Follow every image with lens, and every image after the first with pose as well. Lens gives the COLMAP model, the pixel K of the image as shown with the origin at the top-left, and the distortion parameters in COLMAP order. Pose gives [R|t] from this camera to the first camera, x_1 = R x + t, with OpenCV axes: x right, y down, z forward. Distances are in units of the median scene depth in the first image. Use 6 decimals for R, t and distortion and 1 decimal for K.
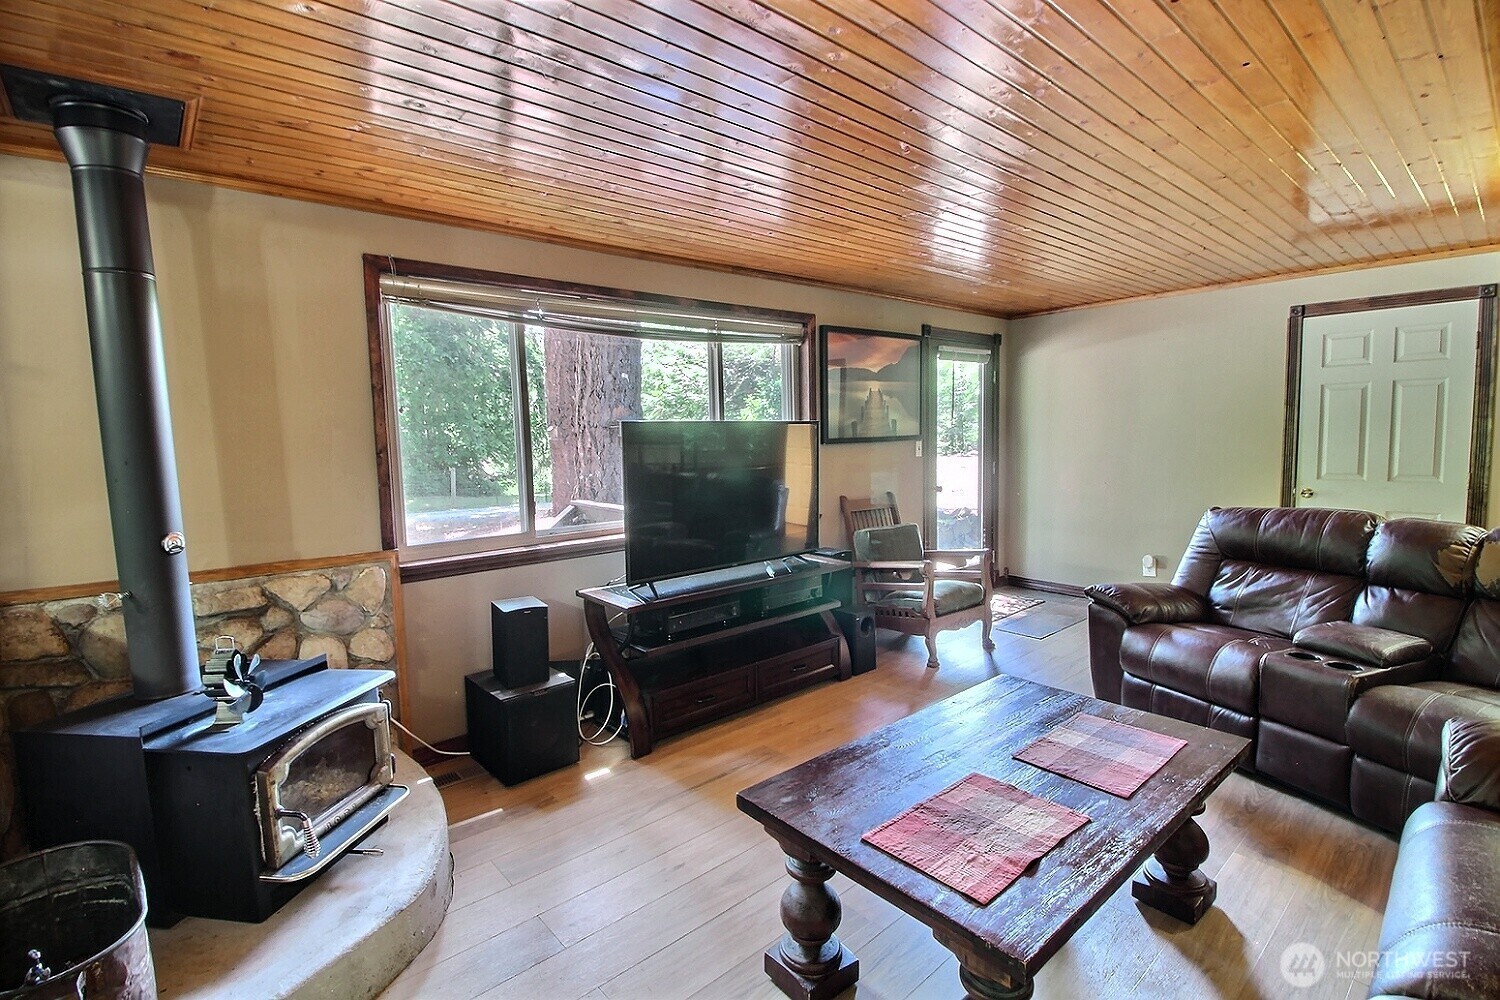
lens RADIAL K [[701.8, 0, 756.4], [0, 701.8, 499.6], [0, 0, 1]] dist [0.001661, -0.000849]
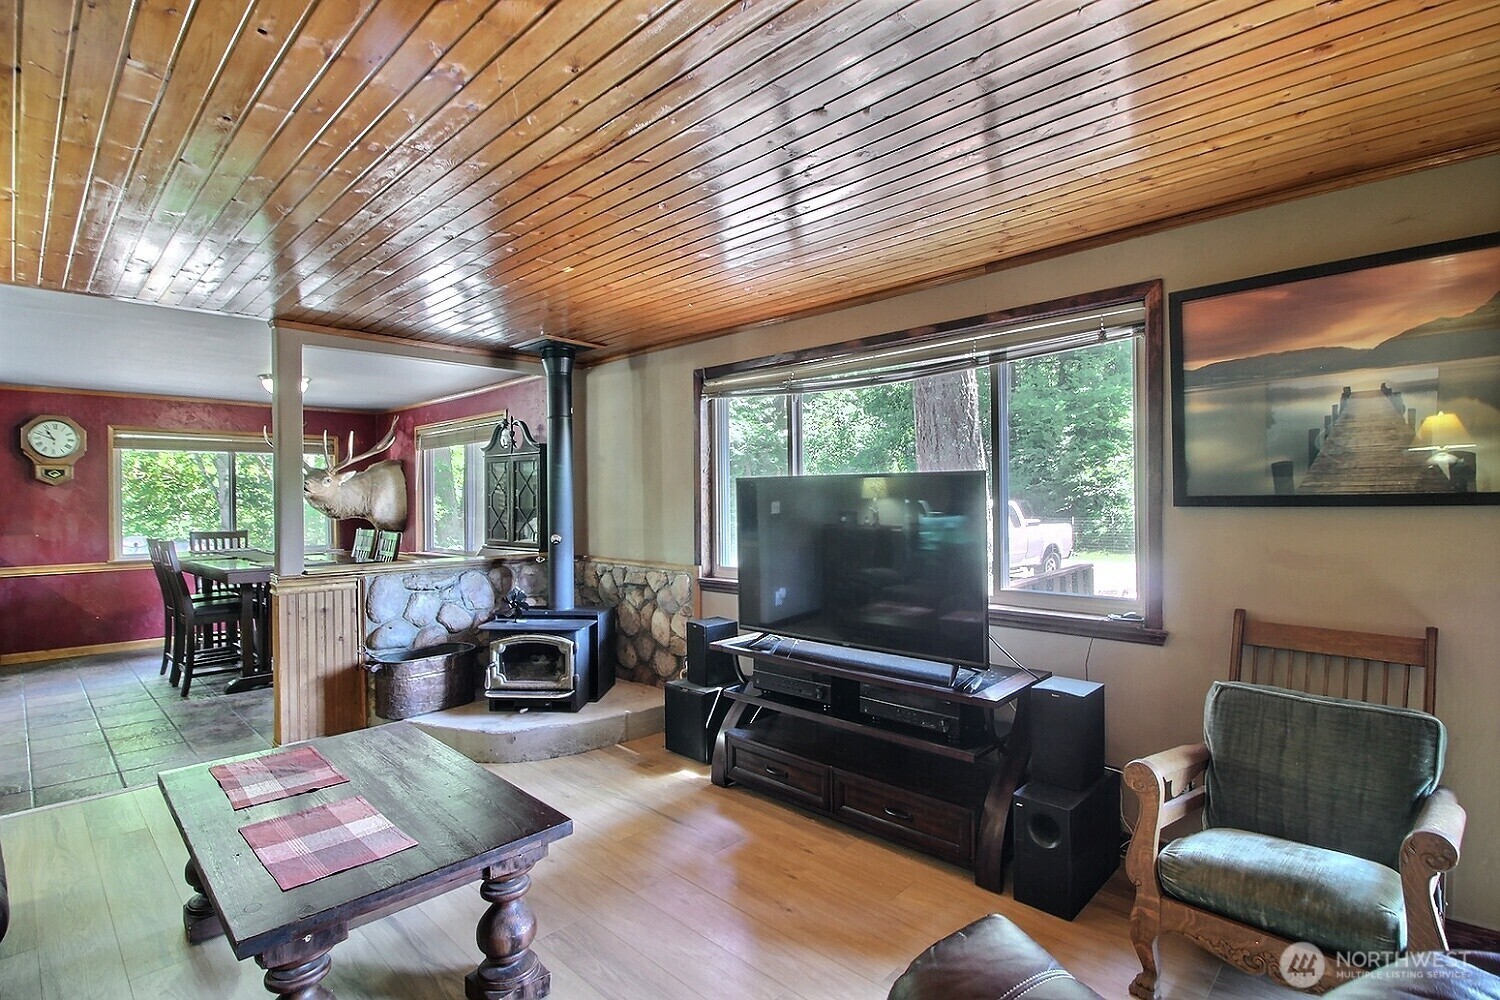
lens RADIAL K [[727.3, 0, 752.4], [0, 727.3, 504.3], [0, 0, 1]] dist [0.013221, -0.000647]
pose [[0.080411, 0.034192, -0.996175, 0.649247], [-0.082894, 0.996179, 0.027501, -0.069939], [0.993309, 0.080365, 0.082938, 0.632208]]
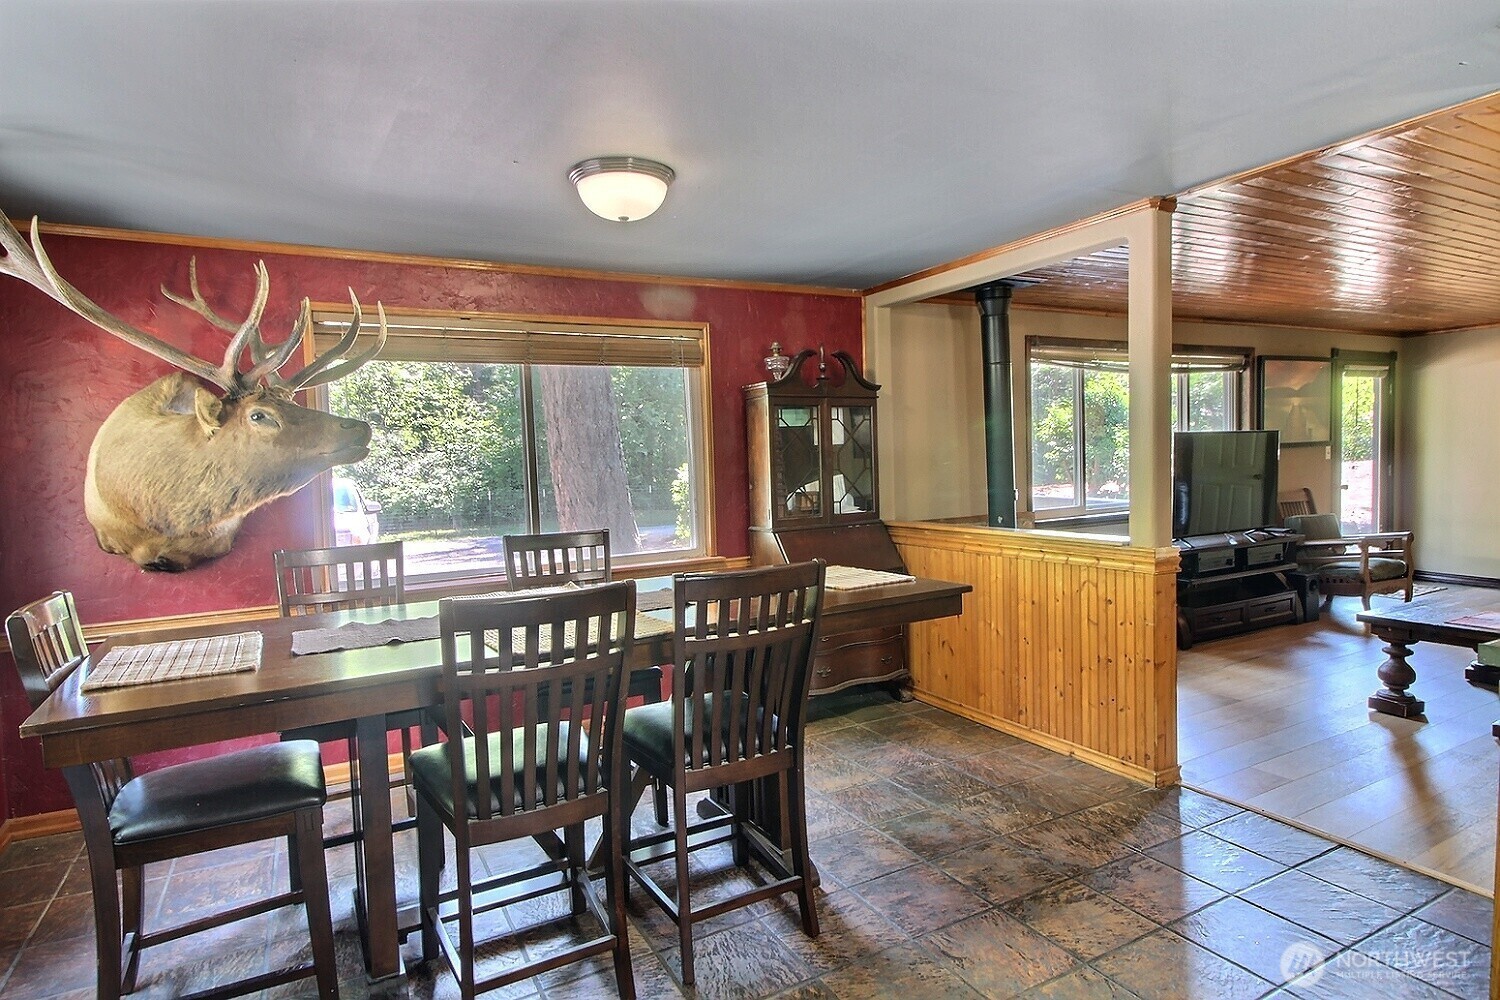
lens RADIAL K [[837.0, 0, 746.0], [0, 837.0, 497.4], [0, 0, 1]] dist [-0.003417, -0.001113]
pose [[0.972455, 0.003162, -0.233067, -0.461723], [-0.012413, 0.999192, -0.038236, 0.080571], [0.232758, 0.040076, 0.971709, -0.692127]]
